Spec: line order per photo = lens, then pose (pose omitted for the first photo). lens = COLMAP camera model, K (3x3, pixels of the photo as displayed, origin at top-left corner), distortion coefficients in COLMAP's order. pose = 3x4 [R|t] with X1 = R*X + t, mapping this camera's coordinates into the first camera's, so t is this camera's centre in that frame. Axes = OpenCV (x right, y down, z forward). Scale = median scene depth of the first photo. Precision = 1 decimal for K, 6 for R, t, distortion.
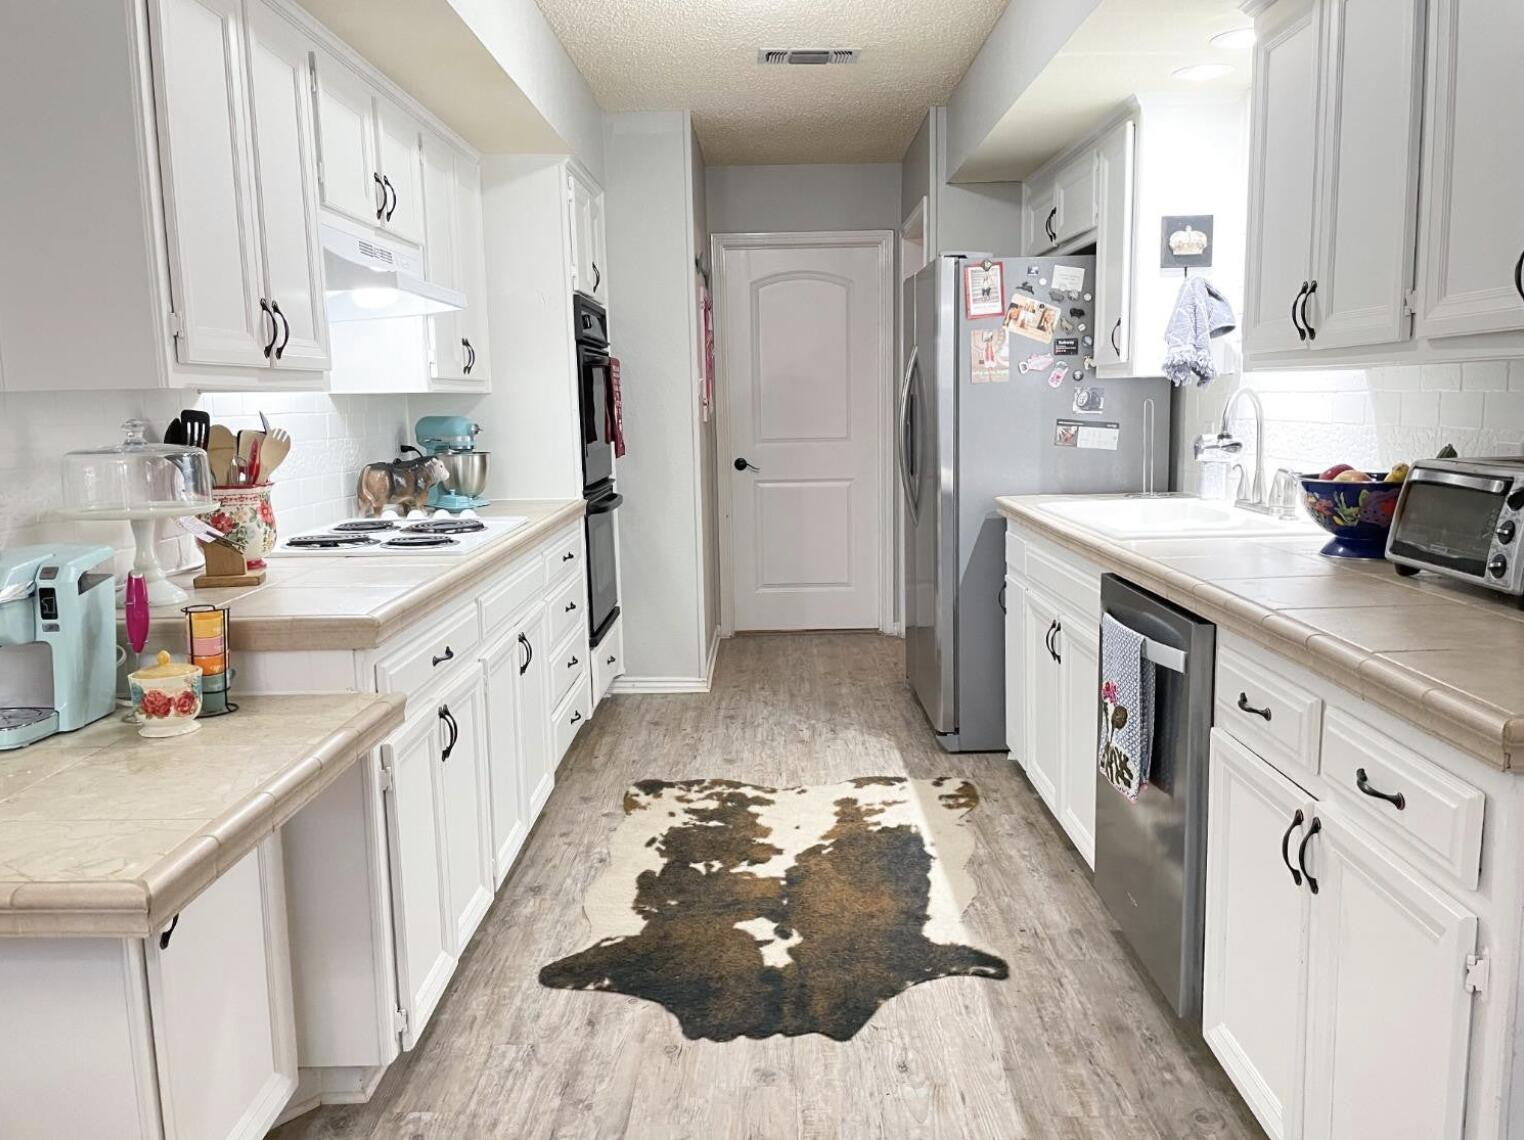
lens RADIAL K [[1155.4, 0, 762.7], [0, 1155.4, 569.9], [0, 0, 1]] dist [0.003086, -0.006887]
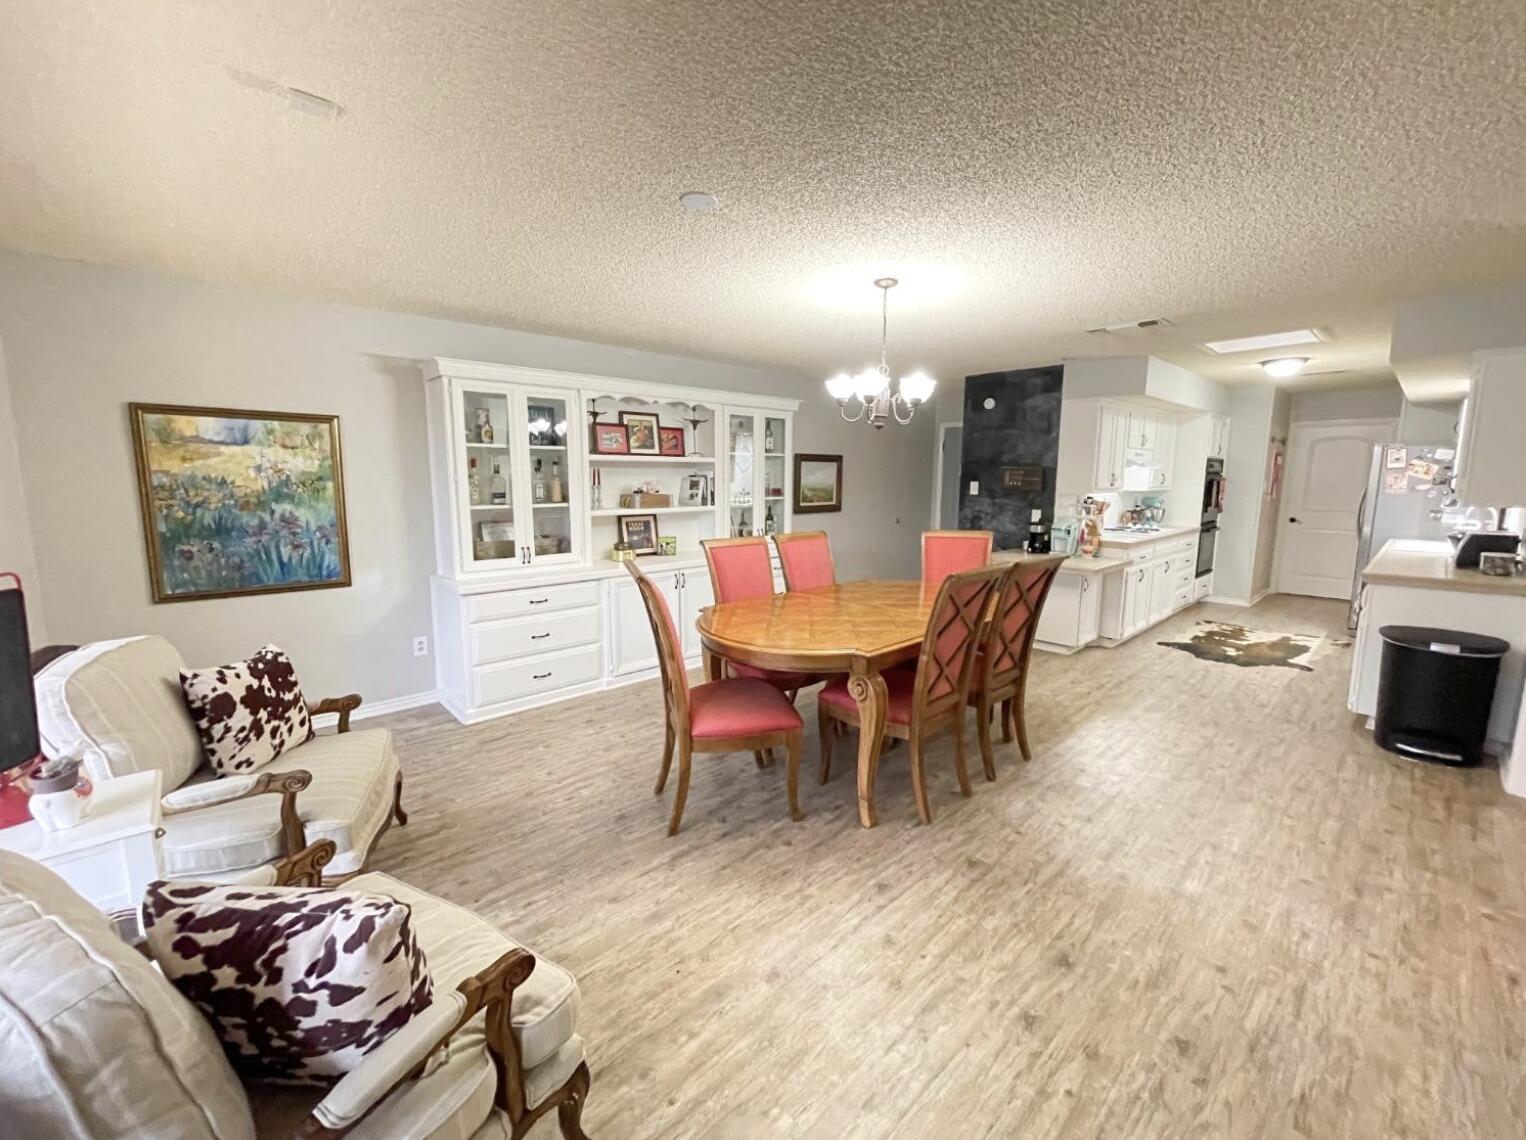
lens RADIAL K [[618.2, 0, 767.6], [0, 618.2, 569.2], [0, 0, 1]] dist [-0.002802, -0.000571]
pose [[0.684063, 0.132364, -0.717313, 0.250649], [-0.122425, 0.990282, 0.065985, 0.083072], [0.719076, 0.042680, 0.693620, -0.946549]]
